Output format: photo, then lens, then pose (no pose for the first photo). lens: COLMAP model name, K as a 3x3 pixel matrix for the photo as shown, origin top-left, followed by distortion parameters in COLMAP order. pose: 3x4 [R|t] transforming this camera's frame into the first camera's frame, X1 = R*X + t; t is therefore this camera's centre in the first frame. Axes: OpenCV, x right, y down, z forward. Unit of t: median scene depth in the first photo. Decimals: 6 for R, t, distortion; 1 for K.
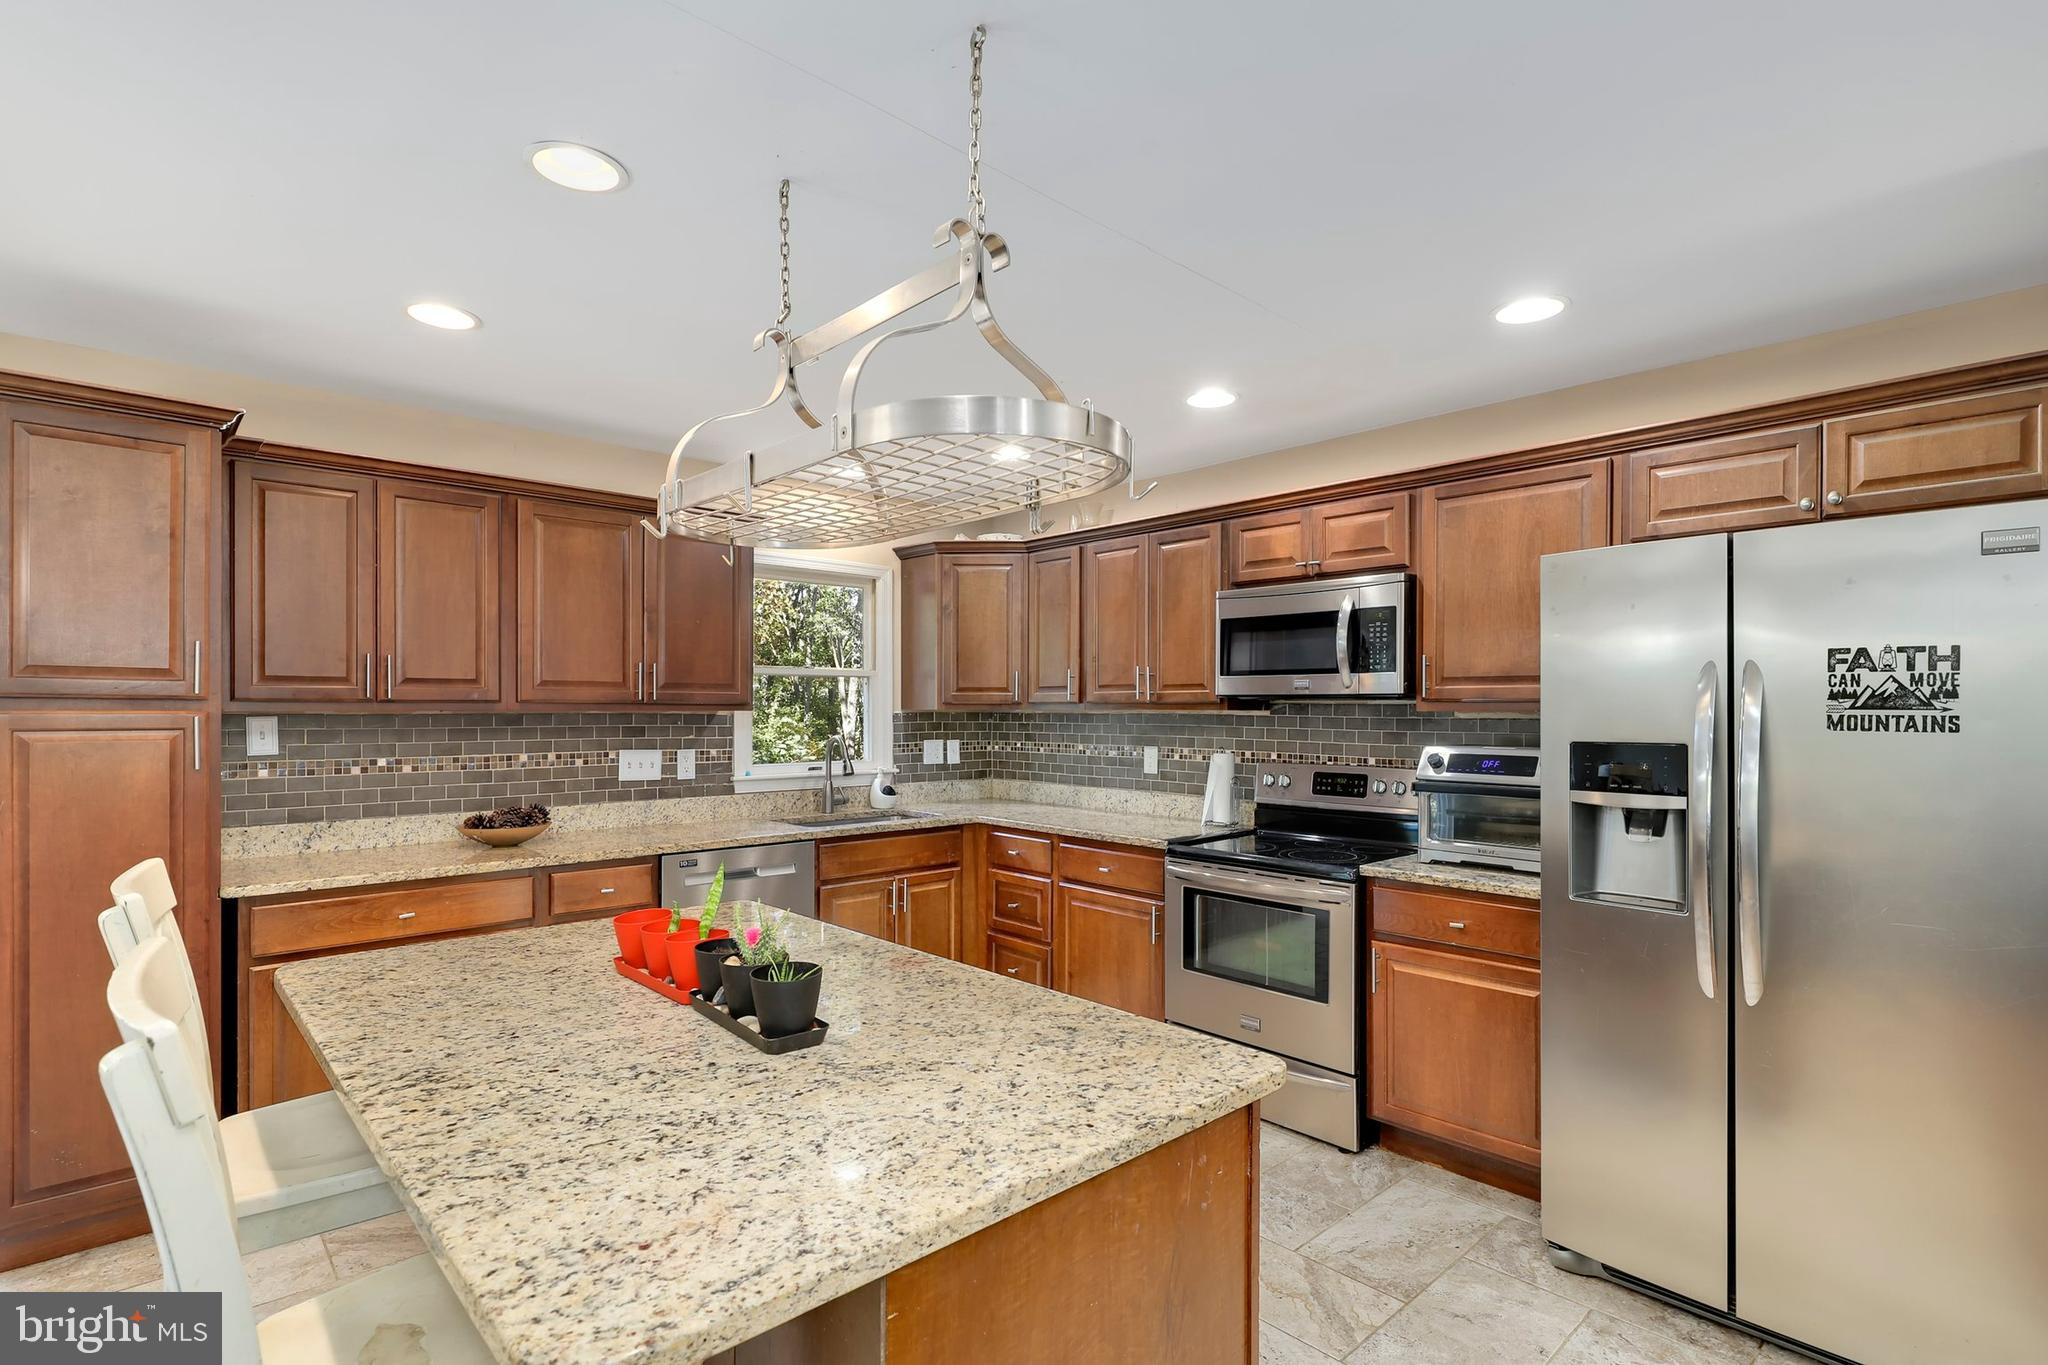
lens RADIAL K [[979.1, 0, 1038.5], [0, 979.1, 717.1], [0, 0, 1]] dist [-0.000598, -0.000493]
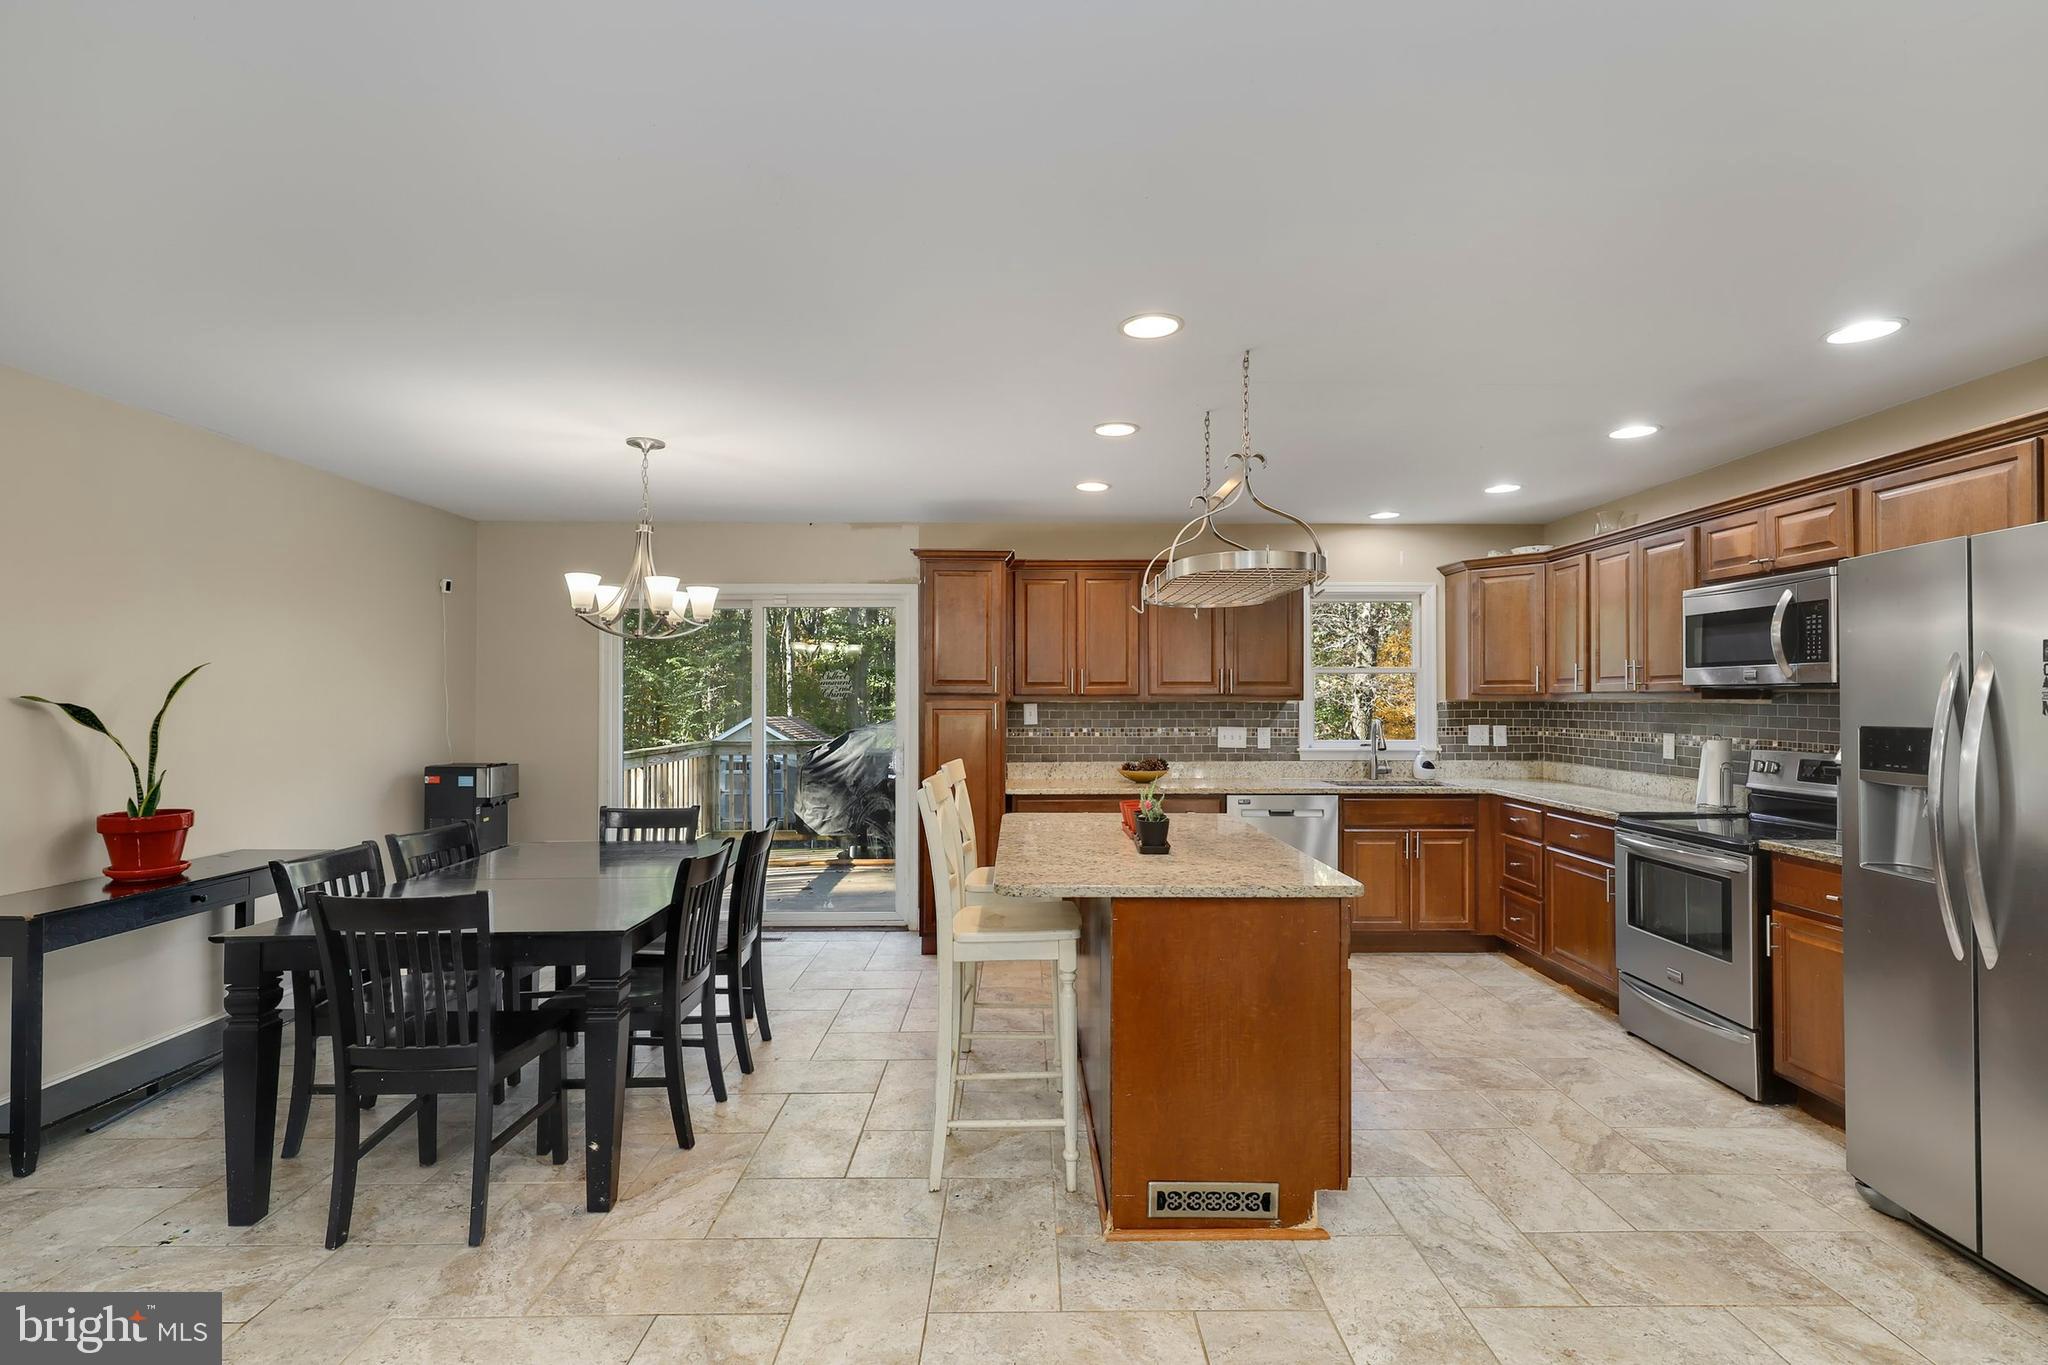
lens RADIAL K [[953.2, 0, 1036.4], [0, 953.2, 698.4], [0, 0, 1]] dist [0.000779, -0.000020]
pose [[0.738340, -0.003061, -0.674422, 0.370748], [-0.003881, 0.999954, -0.008788, 0.004327], [0.674417, 0.009106, 0.738294, -0.280181]]
